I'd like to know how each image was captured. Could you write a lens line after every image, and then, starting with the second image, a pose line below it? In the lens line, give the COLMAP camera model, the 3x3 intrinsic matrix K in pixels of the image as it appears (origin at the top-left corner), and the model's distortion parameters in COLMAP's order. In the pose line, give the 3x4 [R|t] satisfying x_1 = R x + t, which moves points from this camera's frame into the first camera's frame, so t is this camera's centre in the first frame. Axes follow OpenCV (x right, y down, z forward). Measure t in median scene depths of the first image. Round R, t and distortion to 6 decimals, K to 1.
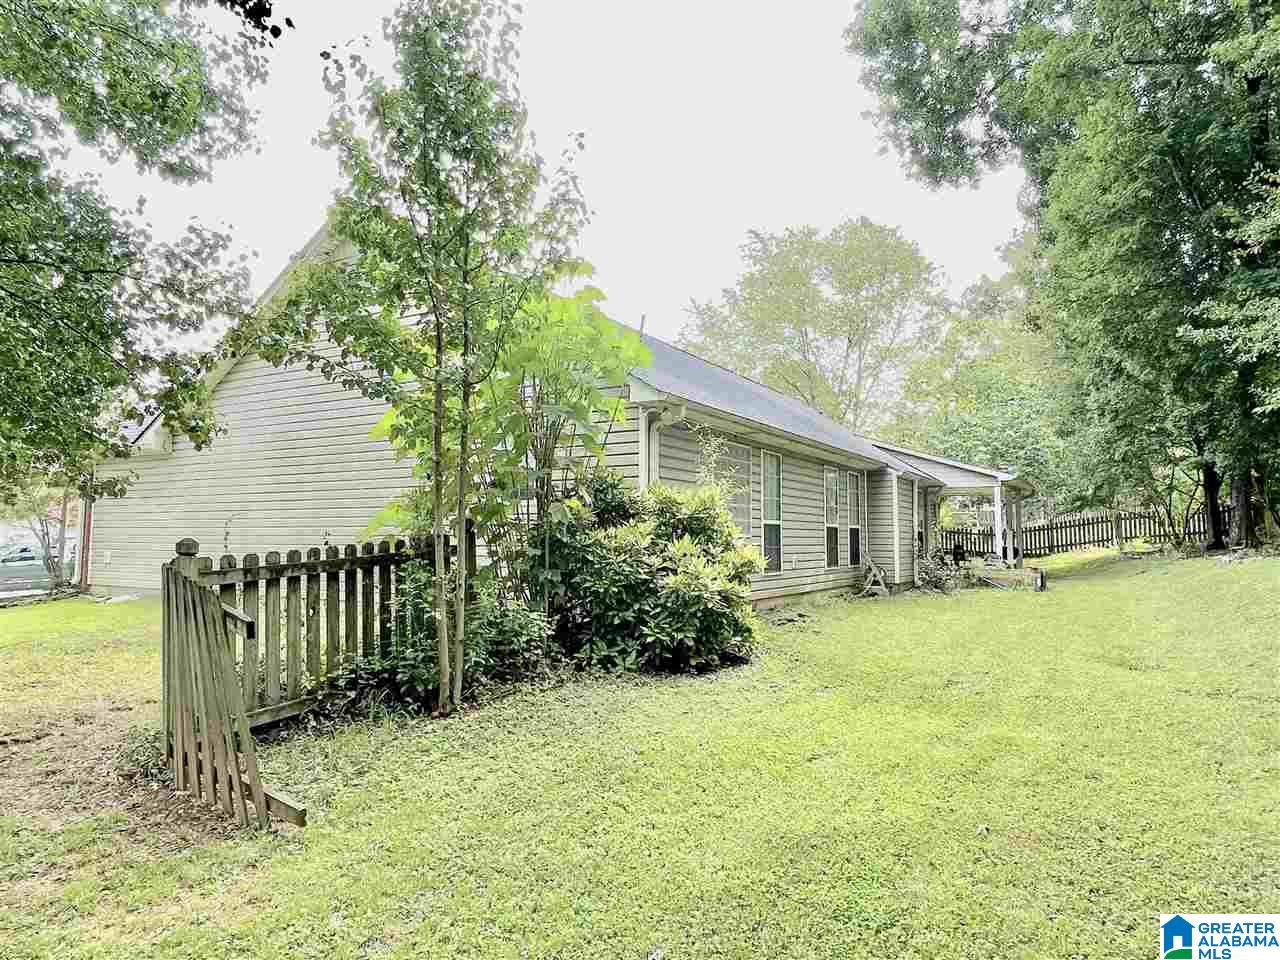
lens RADIAL K [[820.1, 0, 629.5], [0, 820.1, 475.2], [0, 0, 1]] dist [0.014484, -0.029169]
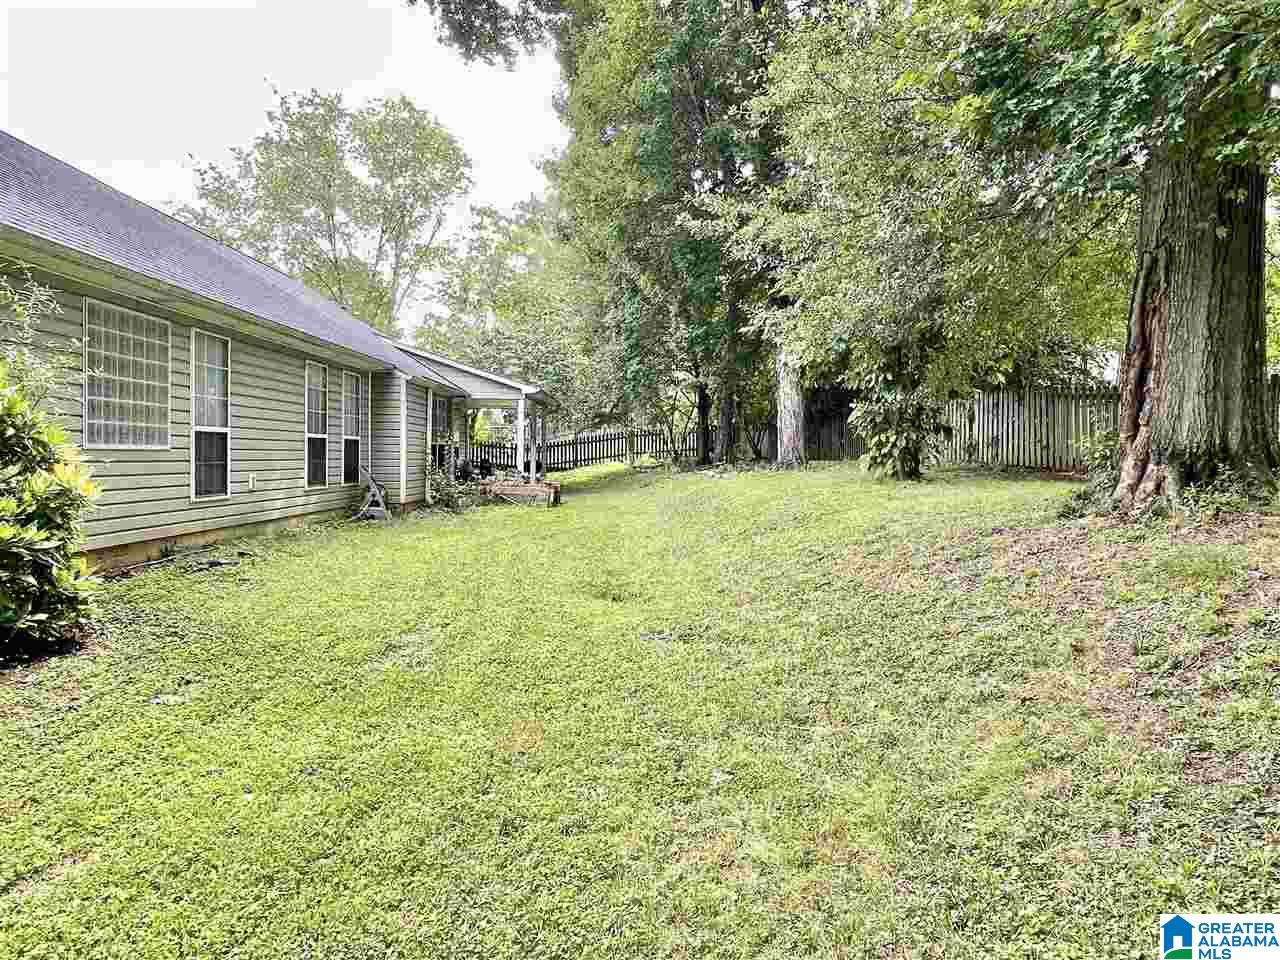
lens RADIAL K [[820.1, 0, 629.5], [0, 820.1, 475.2], [0, 0, 1]] dist [0.014484, -0.029169]
pose [[0.864789, -0.005728, 0.502103, 0.075026], [-0.047574, 0.994502, 0.093284, 0.006861], [-0.499877, -0.104557, 0.859762, 0.099806]]
